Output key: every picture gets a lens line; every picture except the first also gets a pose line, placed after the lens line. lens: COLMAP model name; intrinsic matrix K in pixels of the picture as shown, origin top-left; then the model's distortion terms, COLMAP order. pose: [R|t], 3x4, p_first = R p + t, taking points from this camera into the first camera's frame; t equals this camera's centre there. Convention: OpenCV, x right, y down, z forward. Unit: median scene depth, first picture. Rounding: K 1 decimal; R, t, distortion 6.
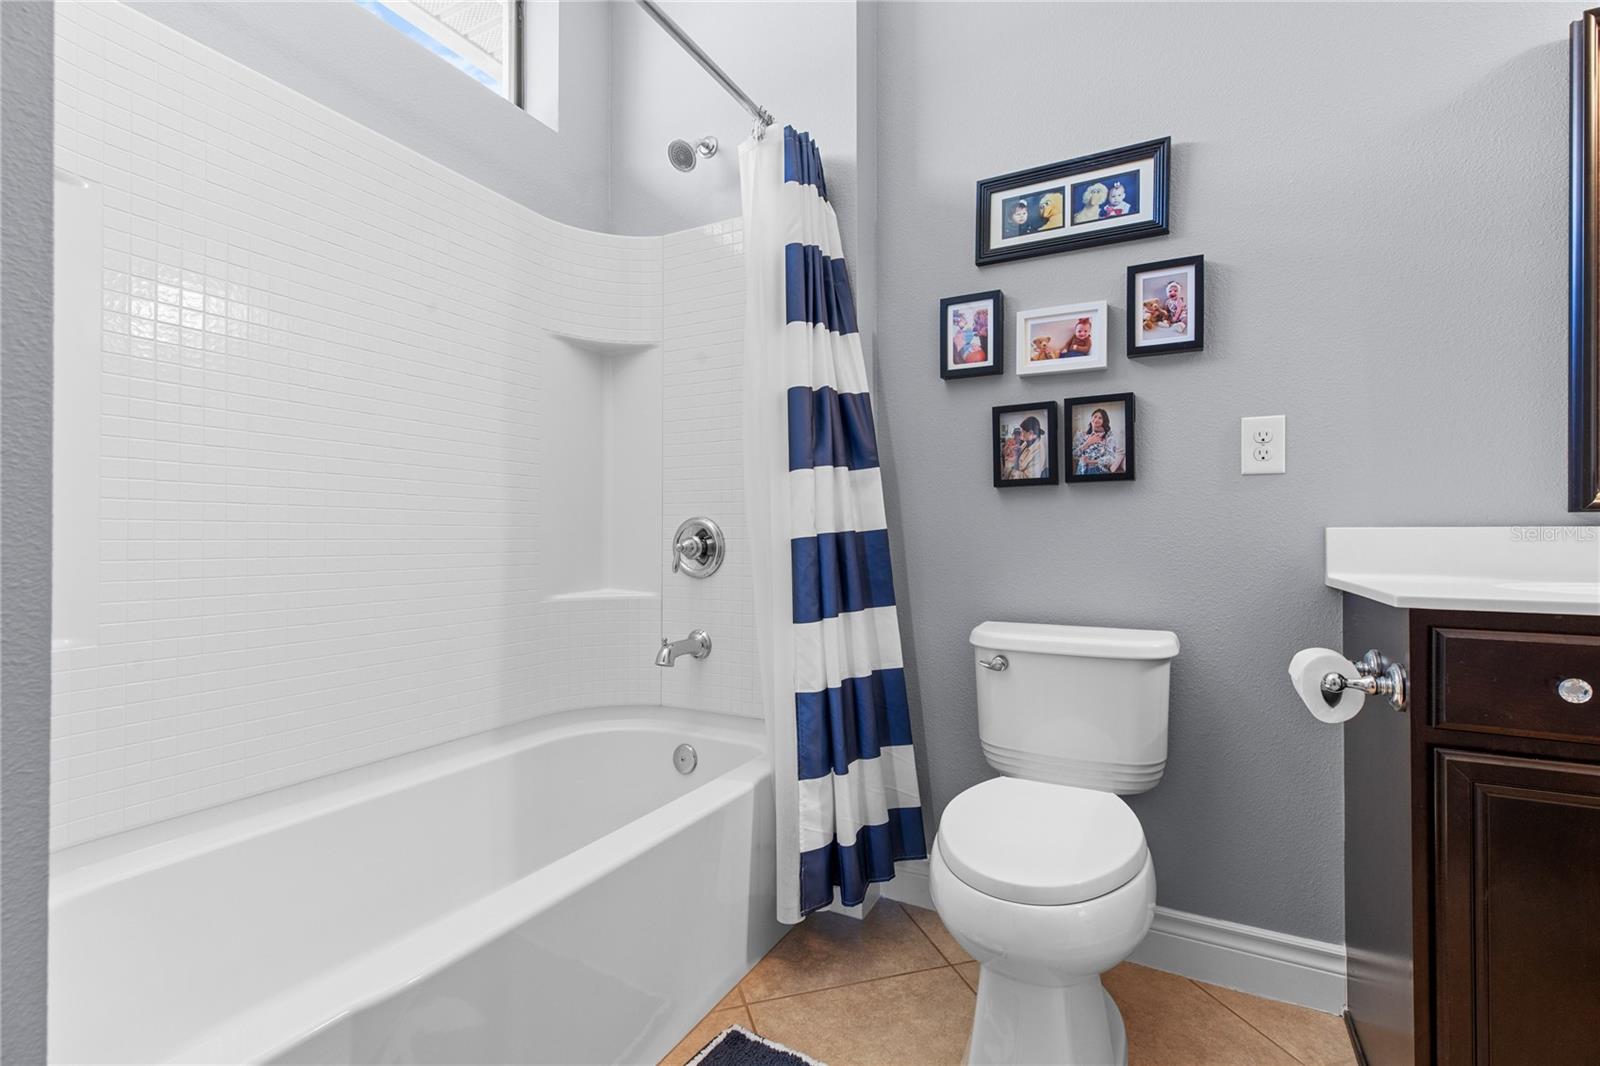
lens RADIAL K [[717.7, 0, 805.6], [0, 717.7, 527.9], [0, 0, 1]] dist [0.002087, 0.001354]
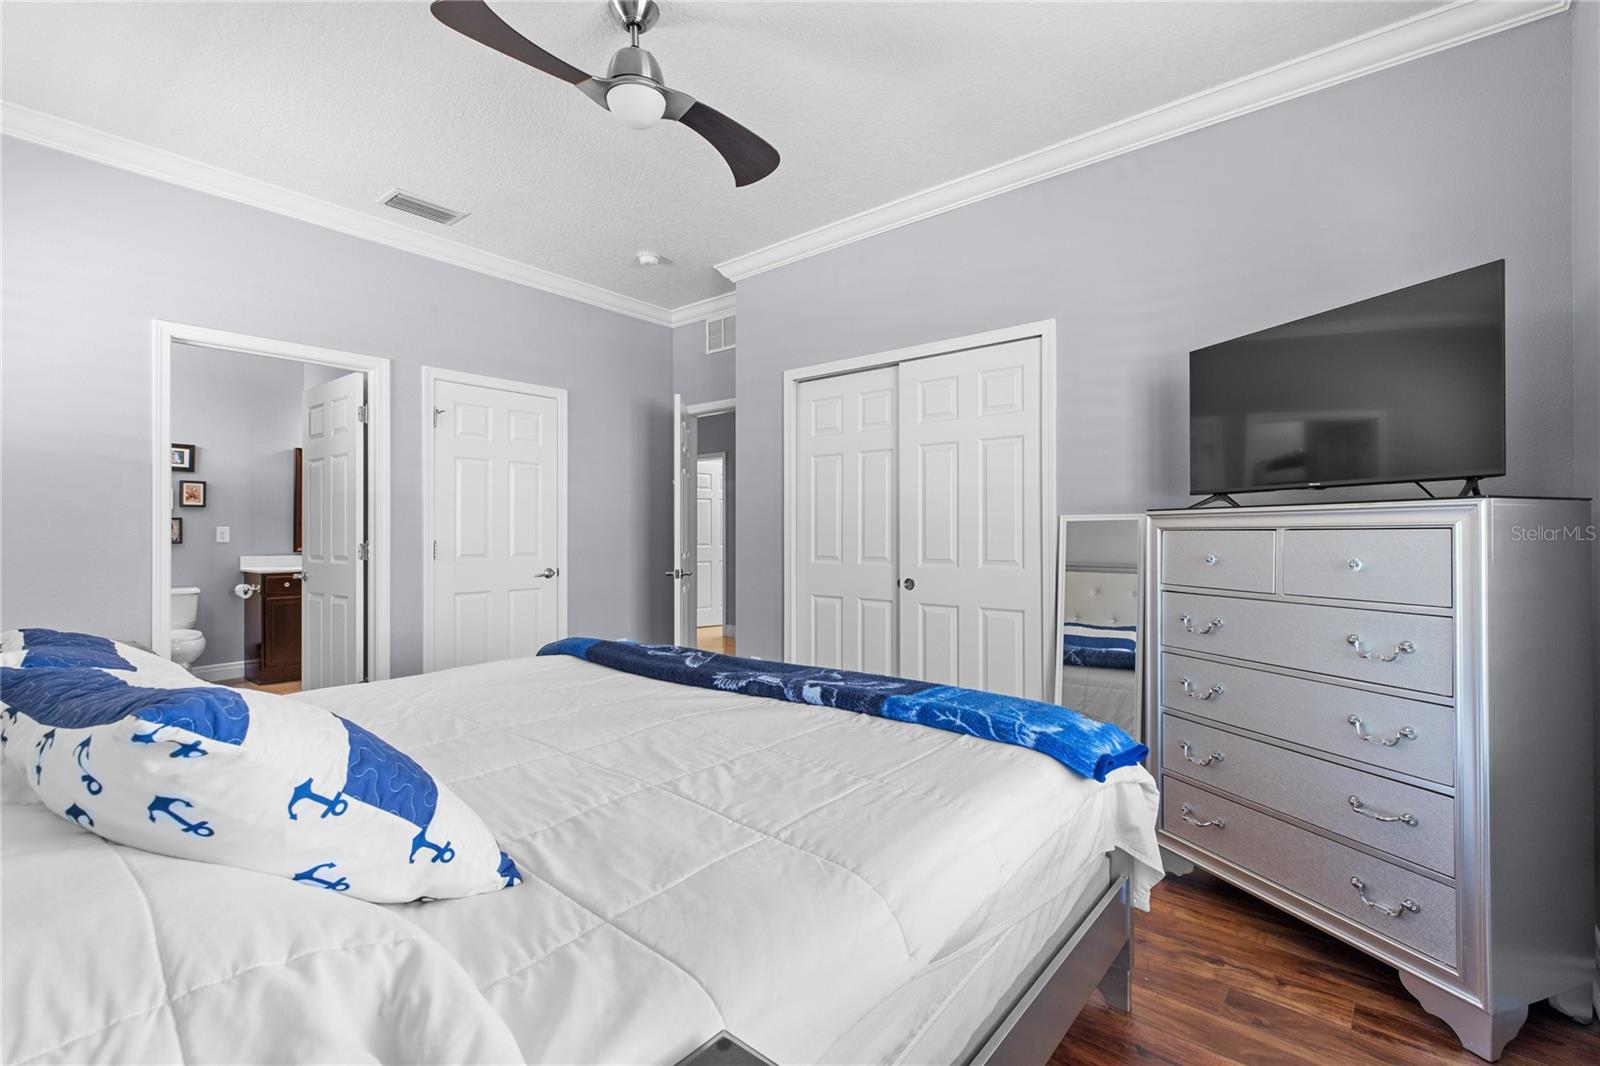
lens RADIAL K [[717.7, 0, 804.4], [0, 717.7, 523.4], [0, 0, 1]] dist [0.002087, 0.001354]
pose [[0.209205, 0.005192, 0.977858, -2.331983], [-0.006076, 0.999974, -0.004010, -0.173068], [-0.977853, -0.005102, 0.209231, -2.675710]]
